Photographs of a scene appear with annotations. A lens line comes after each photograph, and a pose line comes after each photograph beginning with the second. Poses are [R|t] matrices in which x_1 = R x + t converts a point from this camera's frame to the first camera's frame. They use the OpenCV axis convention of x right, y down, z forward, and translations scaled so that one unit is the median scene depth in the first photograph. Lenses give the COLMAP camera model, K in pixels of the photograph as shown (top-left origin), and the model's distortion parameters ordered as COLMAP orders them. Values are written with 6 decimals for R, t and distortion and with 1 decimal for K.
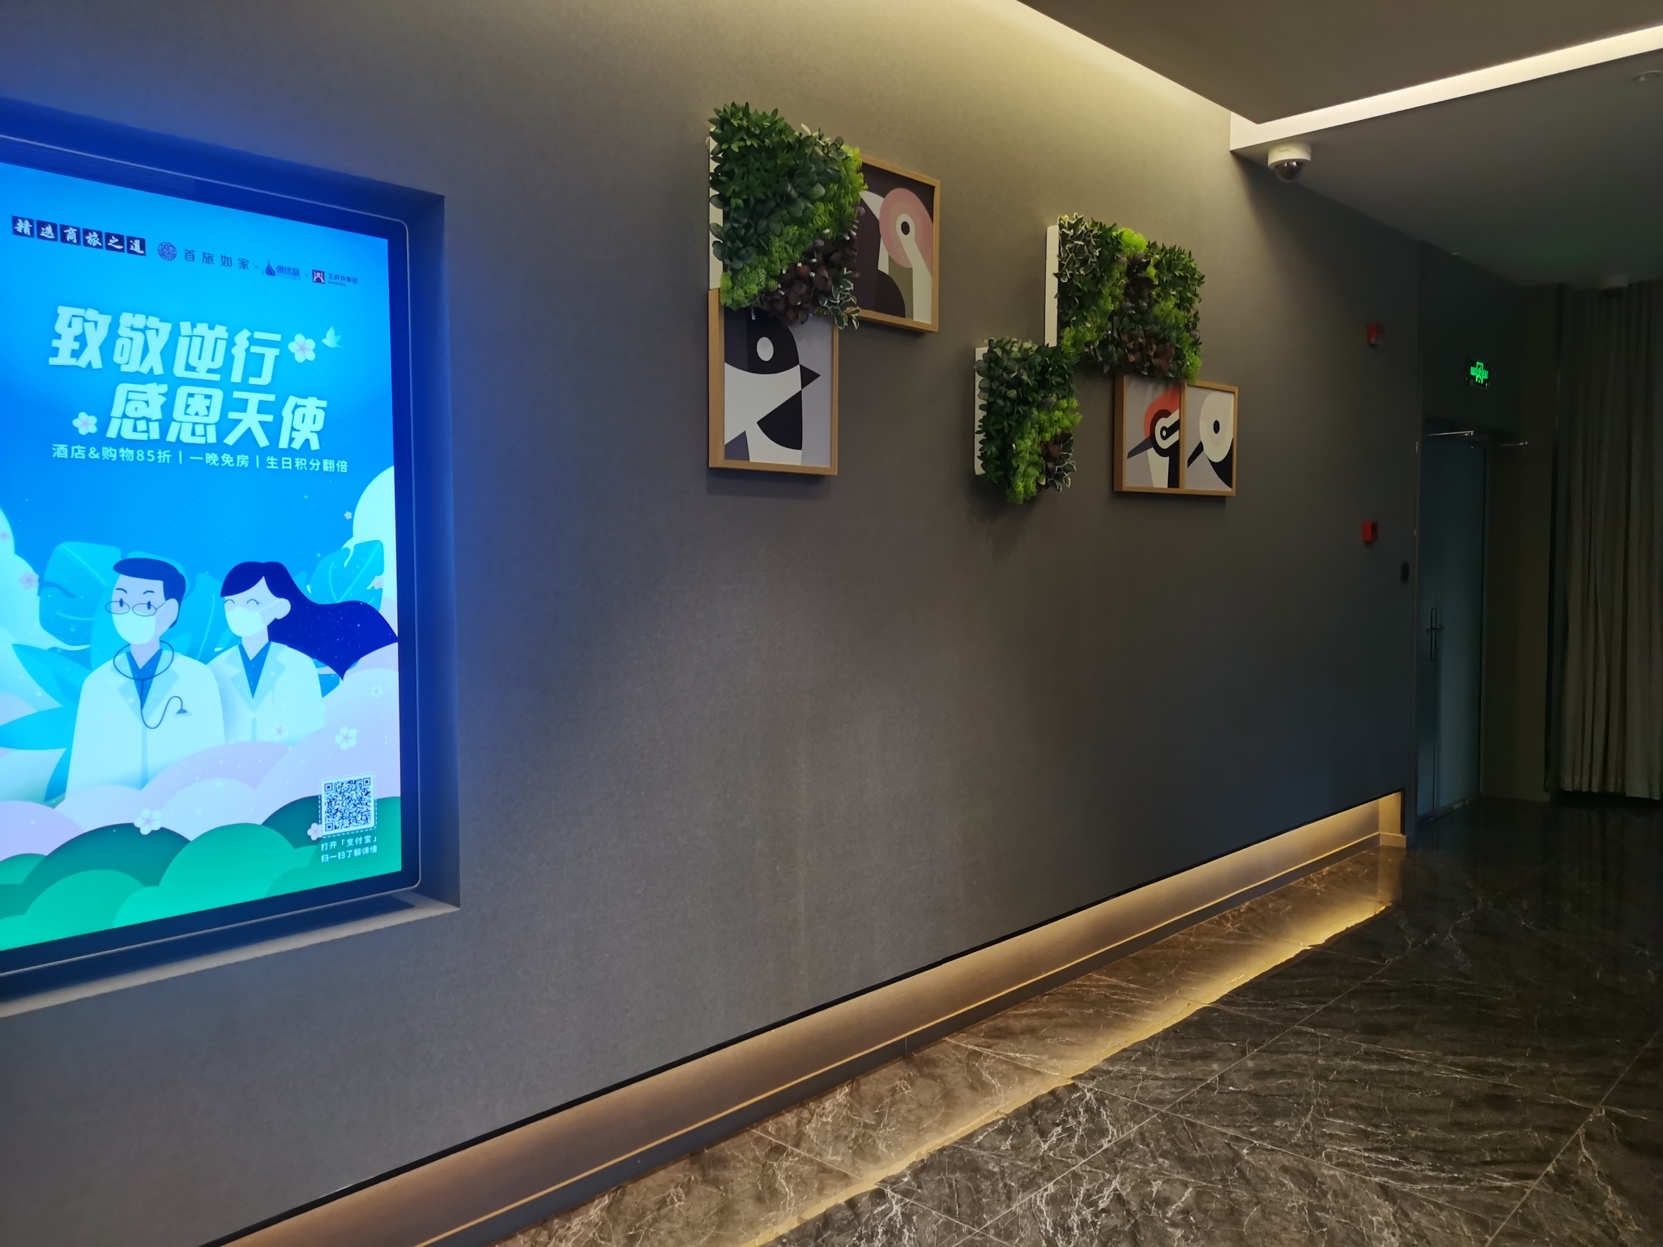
lens RADIAL K [[1268.2, 0, 831.5], [0, 1268.2, 623.5], [0, 0, 1]] dist [0.051957, -0.094217]
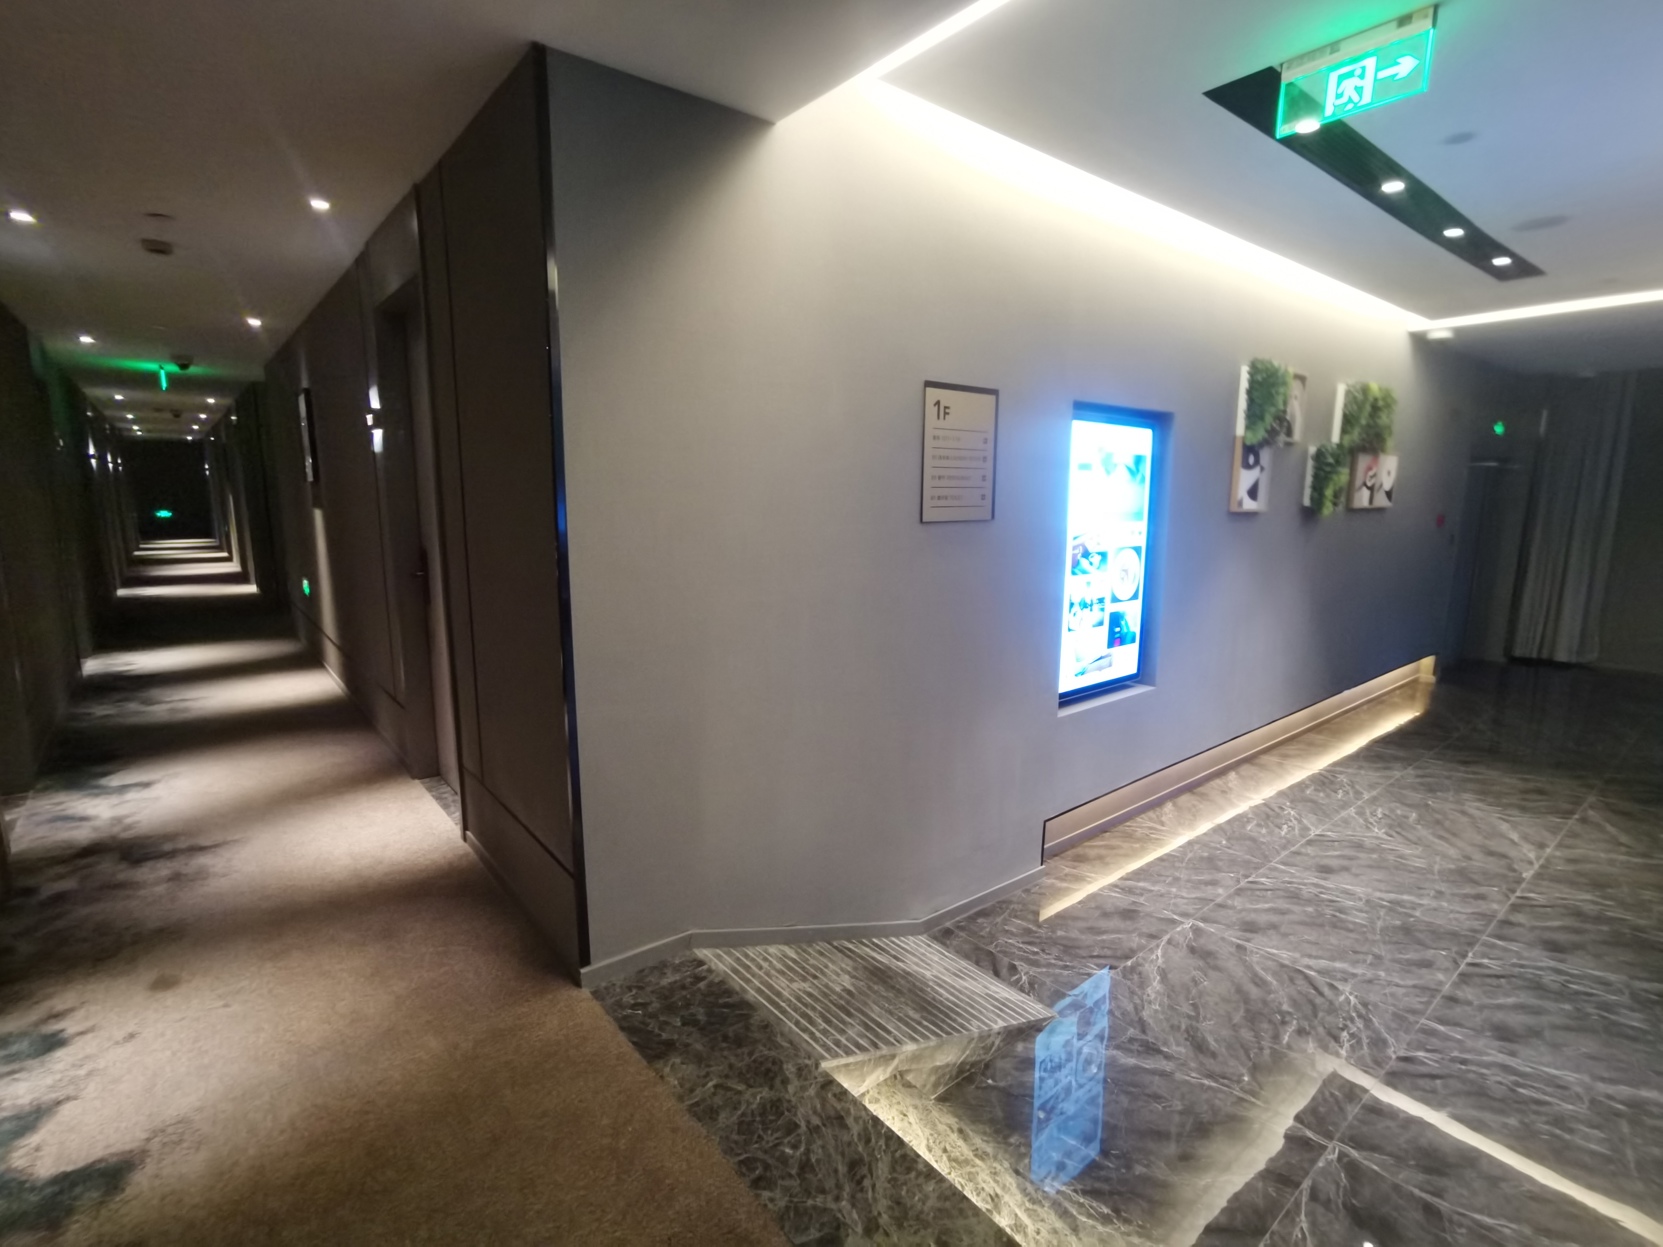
lens RADIAL K [[810.7, 0, 831.5], [0, 810.7, 623.5], [0, 0, 1]] dist [0.003907, 0.000881]
pose [[0.993855, 0.032175, -0.105911, -0.539365], [-0.020081, 0.993354, 0.113336, -0.057222], [0.108854, -0.110512, 0.987896, -0.492828]]
